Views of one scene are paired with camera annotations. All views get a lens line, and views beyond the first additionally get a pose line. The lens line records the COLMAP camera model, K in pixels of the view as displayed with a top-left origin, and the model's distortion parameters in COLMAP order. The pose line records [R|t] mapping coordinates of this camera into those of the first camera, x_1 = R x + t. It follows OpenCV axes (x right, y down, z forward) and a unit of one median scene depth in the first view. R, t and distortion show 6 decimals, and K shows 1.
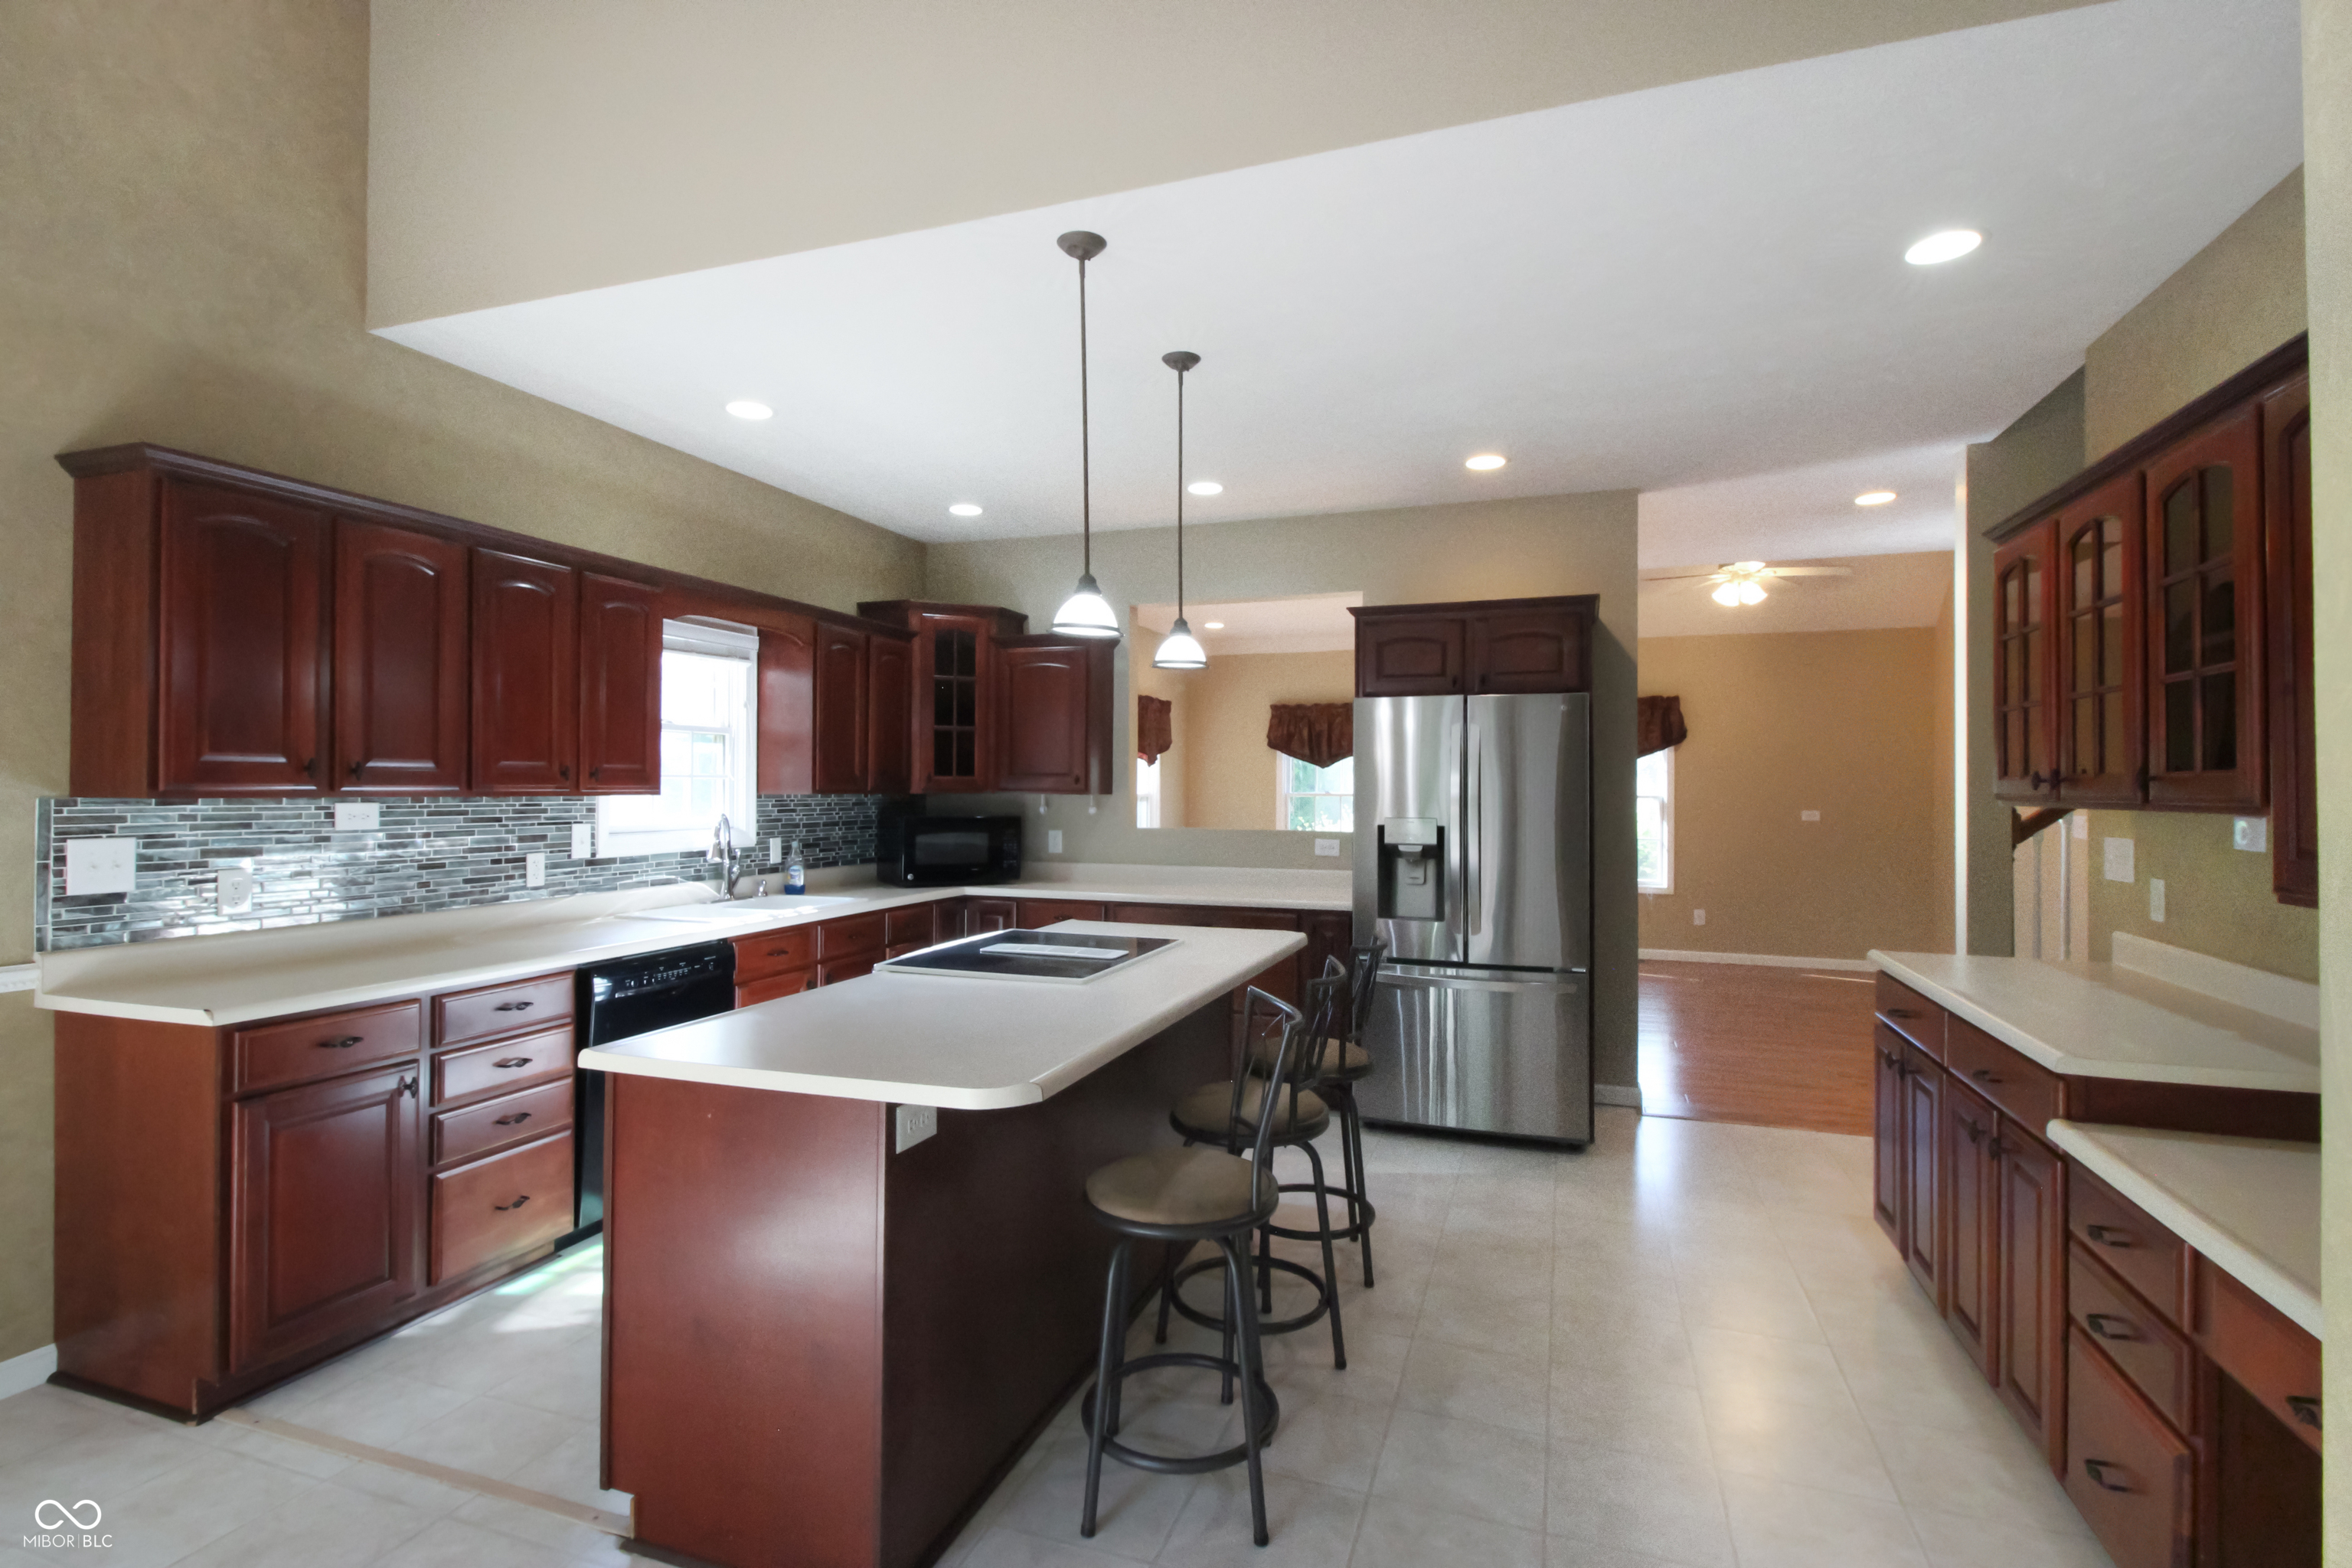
lens RADIAL K [[1128.4, 0, 1166.7], [0, 1128.4, 783.2], [0, 0, 1]] dist [-0.012214, -0.001191]
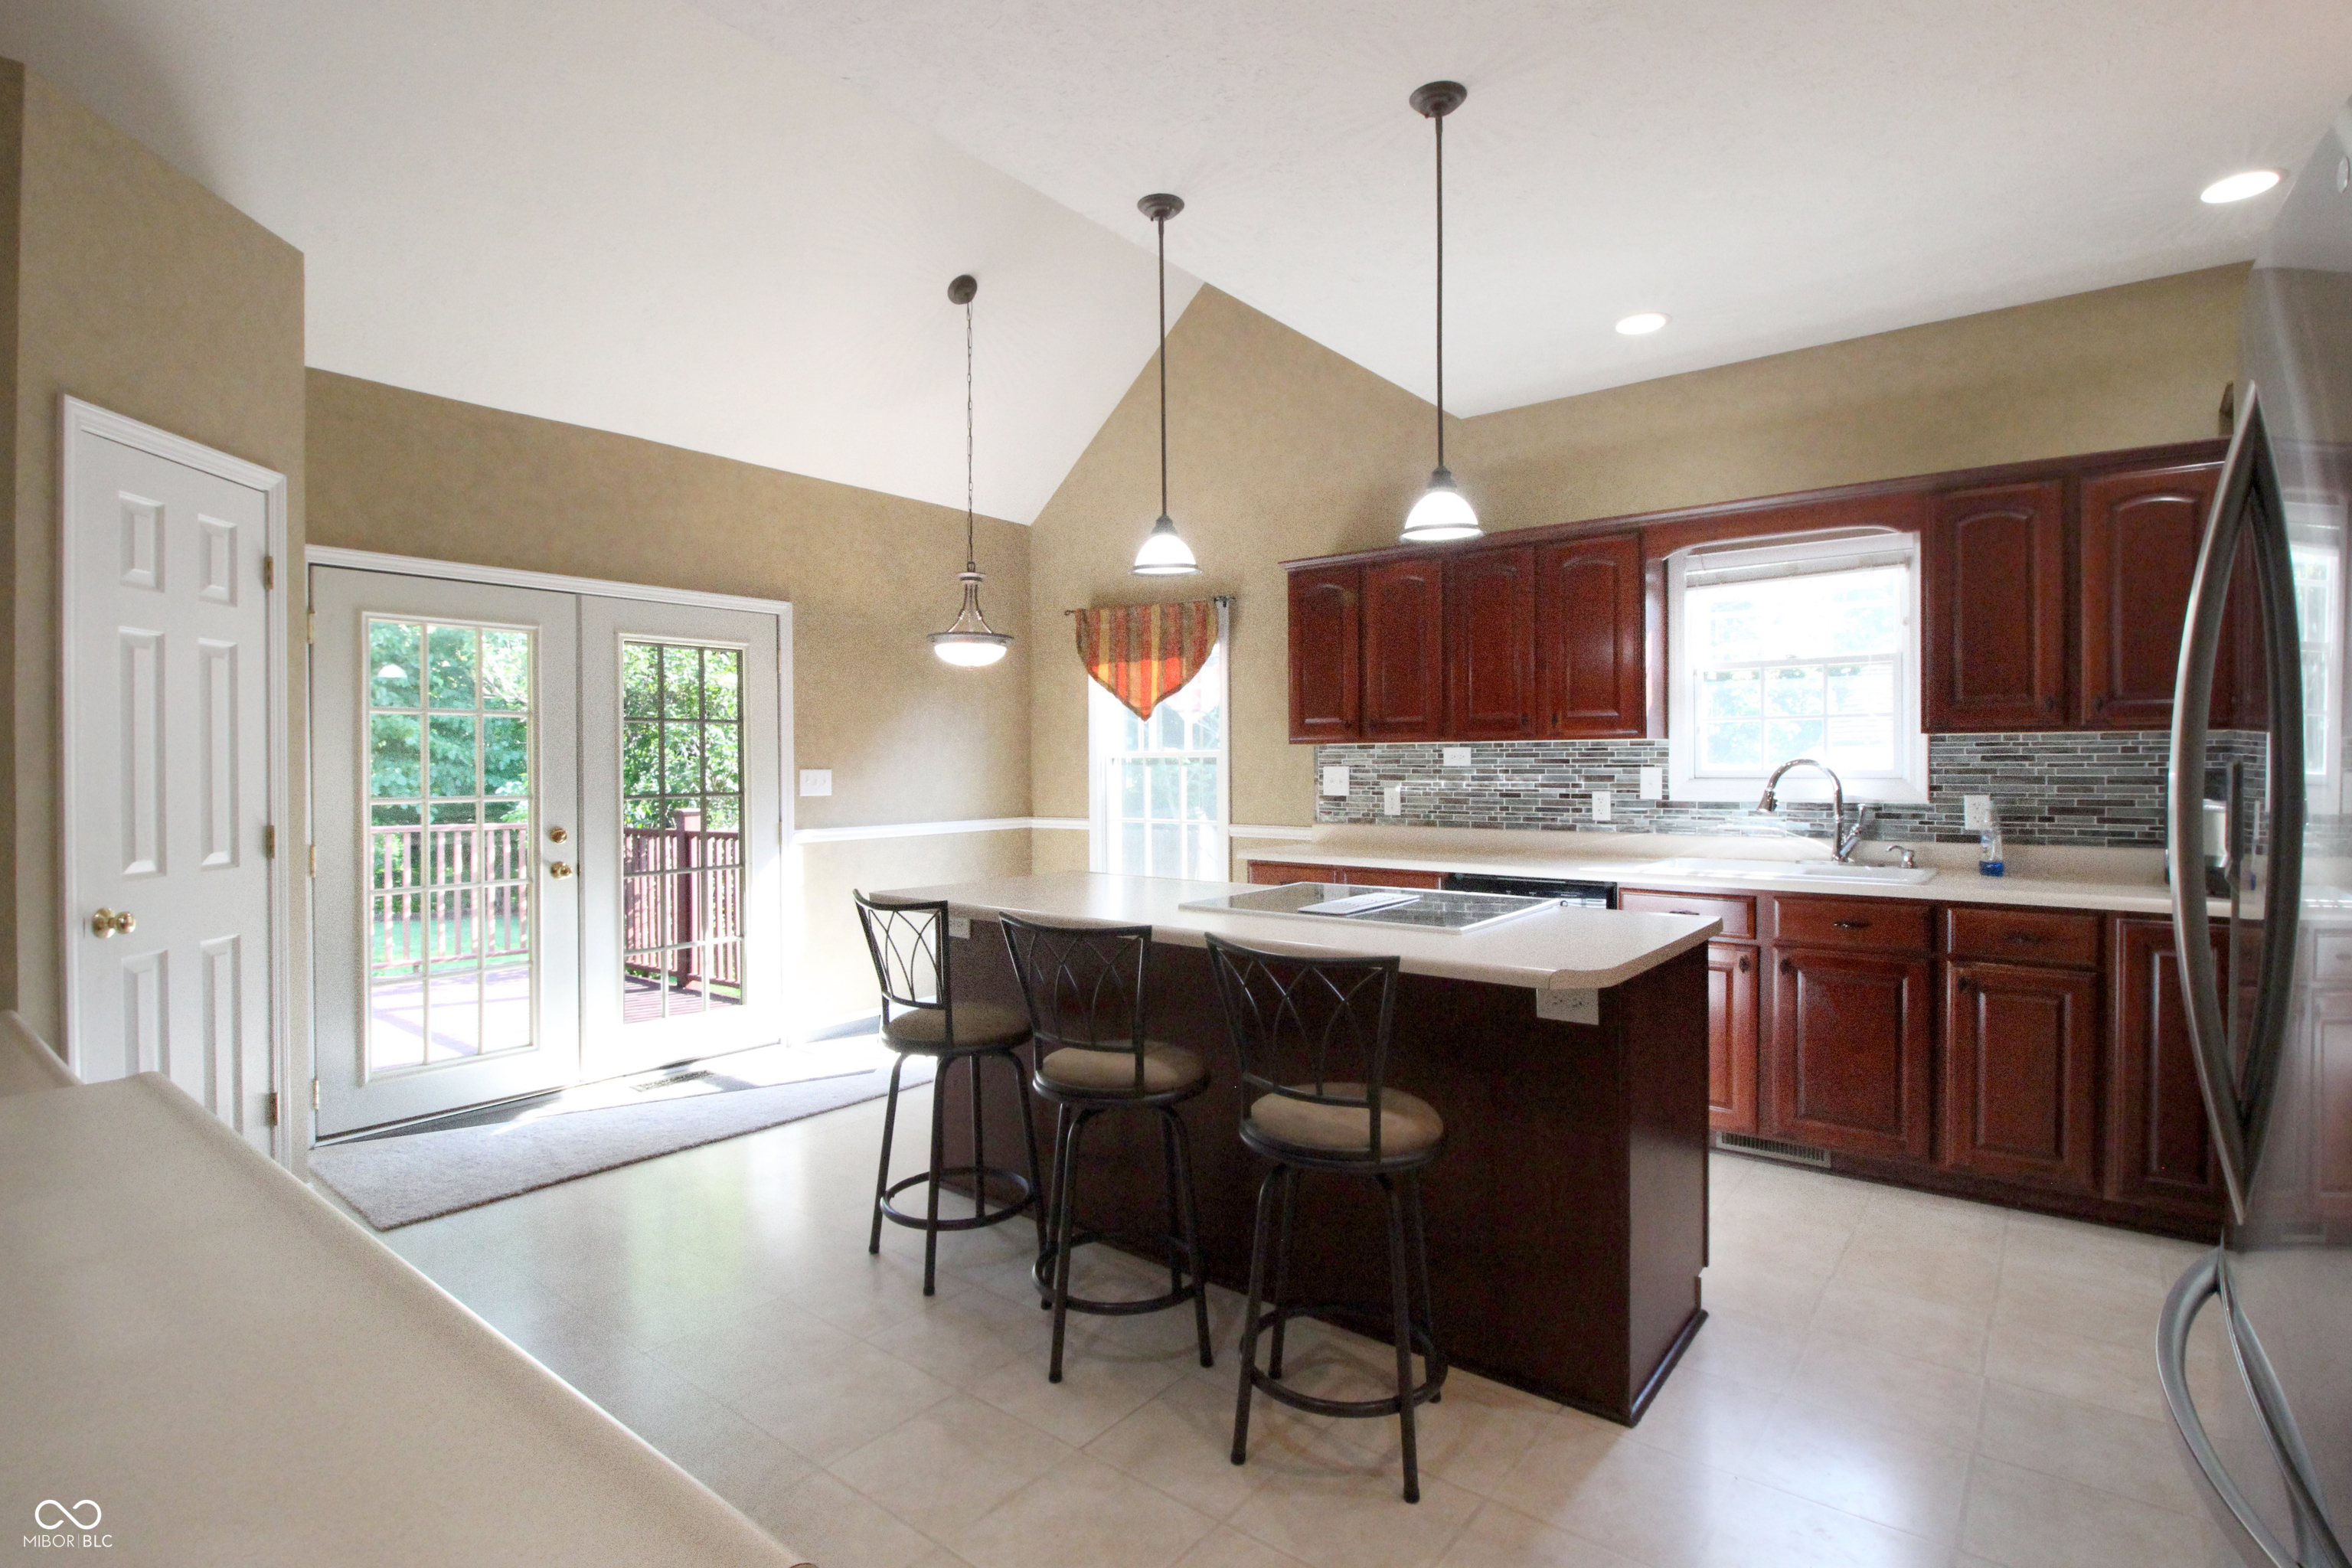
lens RADIAL K [[1128.4, 0, 1172.9], [0, 1128.4, 773.1], [0, 0, 1]] dist [-0.012214, -0.001191]
pose [[-0.324951, 0.009947, -0.945678, 0.645775], [0.008597, 0.999934, 0.007563, 0.030727], [0.945692, -0.005673, -0.325016, 0.941007]]
